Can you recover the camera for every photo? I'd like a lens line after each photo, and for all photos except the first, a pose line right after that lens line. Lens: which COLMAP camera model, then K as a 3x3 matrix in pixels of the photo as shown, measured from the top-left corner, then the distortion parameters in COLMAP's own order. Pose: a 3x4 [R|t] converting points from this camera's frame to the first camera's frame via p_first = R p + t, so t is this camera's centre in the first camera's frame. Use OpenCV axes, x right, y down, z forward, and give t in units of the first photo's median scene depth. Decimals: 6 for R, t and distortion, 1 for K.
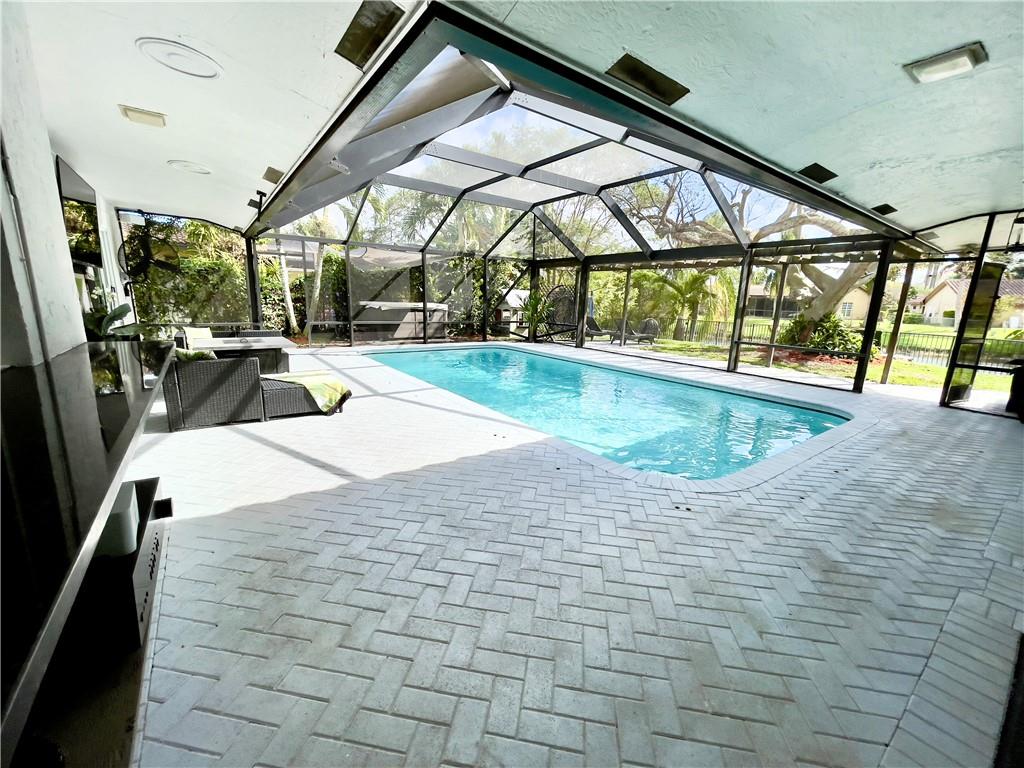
lens RADIAL K [[411.5, 0, 513.3], [0, 411.5, 386.1], [0, 0, 1]] dist [-0.004058, 0.000618]
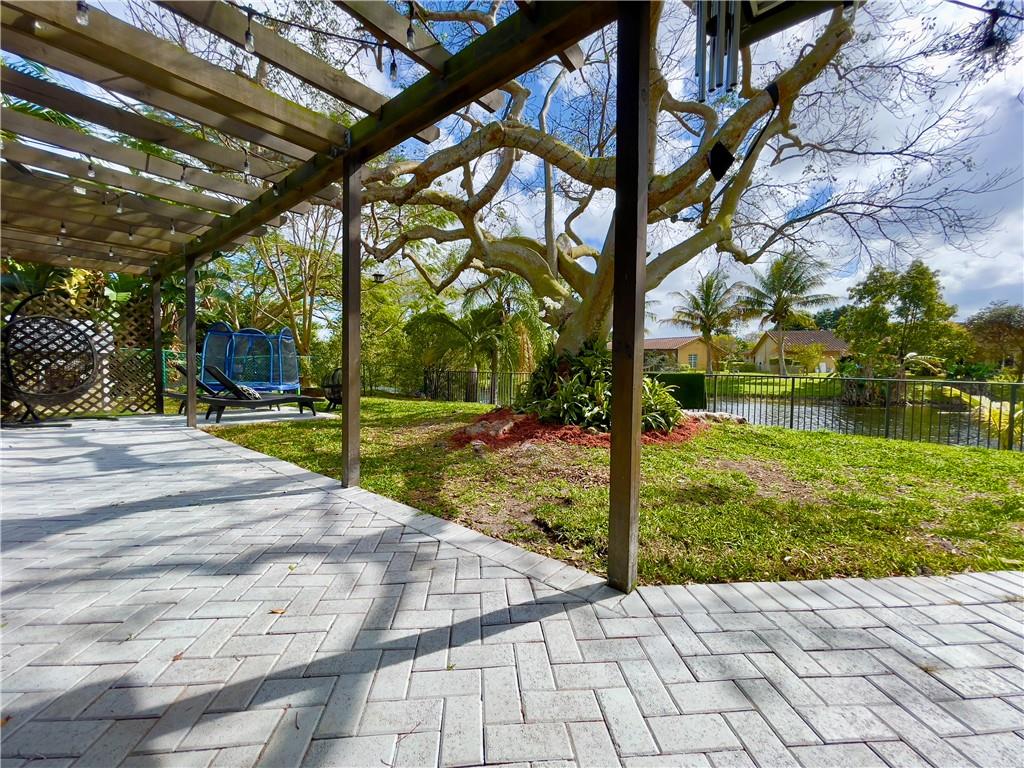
lens RADIAL K [[411.5, 0, 510.3], [0, 411.5, 382.9], [0, 0, 1]] dist [-0.004058, 0.000618]
pose [[0.970851, -0.039433, 0.236420, 0.563499], [0.076298, 0.985908, -0.148876, -0.056801], [-0.227217, 0.162575, 0.960178, 0.556592]]
